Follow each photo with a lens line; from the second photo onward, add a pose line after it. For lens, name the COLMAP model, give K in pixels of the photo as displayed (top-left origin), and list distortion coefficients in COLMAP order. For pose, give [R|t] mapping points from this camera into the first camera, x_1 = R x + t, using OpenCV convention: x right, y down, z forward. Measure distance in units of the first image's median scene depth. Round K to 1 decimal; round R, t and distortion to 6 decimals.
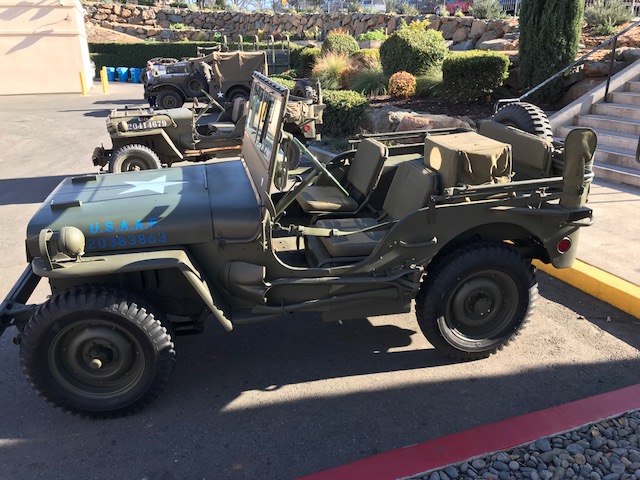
lens RADIAL K [[513.3, 0, 317.9], [0, 513.3, 237.1], [0, 0, 1]] dist [0.008344, -0.021963]
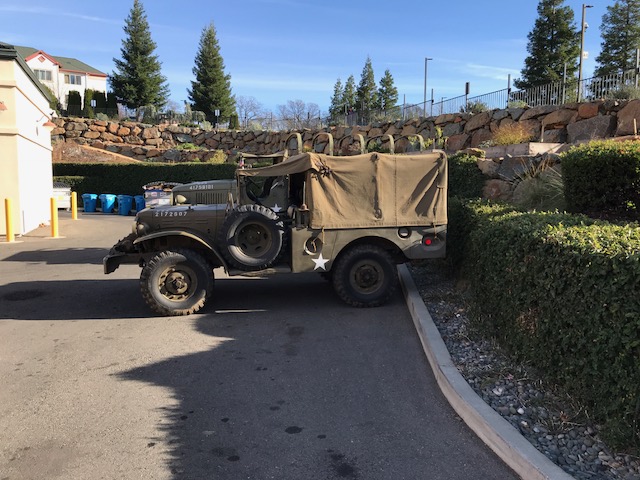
lens RADIAL K [[513.3, 0, 318.2], [0, 513.3, 234.2], [0, 0, 1]] dist [0.008344, -0.021963]
pose [[0.999828, 0.011685, 0.014422, -0.080510], [-0.007756, 0.968897, -0.247343, -0.084962], [-0.016863, 0.247188, 0.968821, 0.264687]]
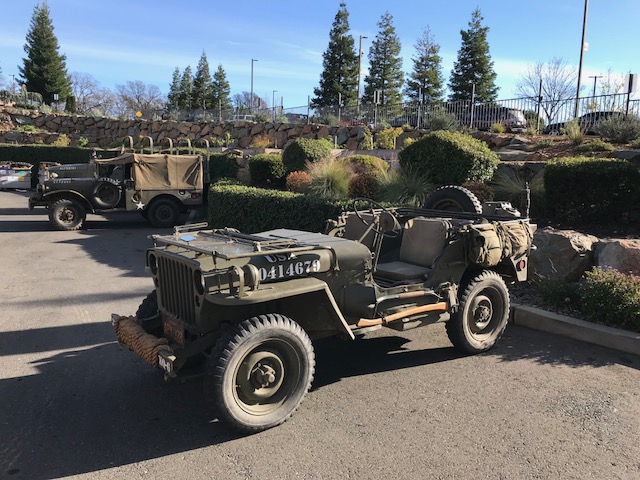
lens RADIAL K [[513.3, 0, 322.4], [0, 513.3, 243.3], [0, 0, 1]] dist [0.008344, -0.021963]
pose [[0.951812, -0.008407, 0.306566, -0.068169], [0.069505, 0.979527, -0.188934, -0.023687], [-0.298701, 0.201138, 0.932910, 0.086917]]
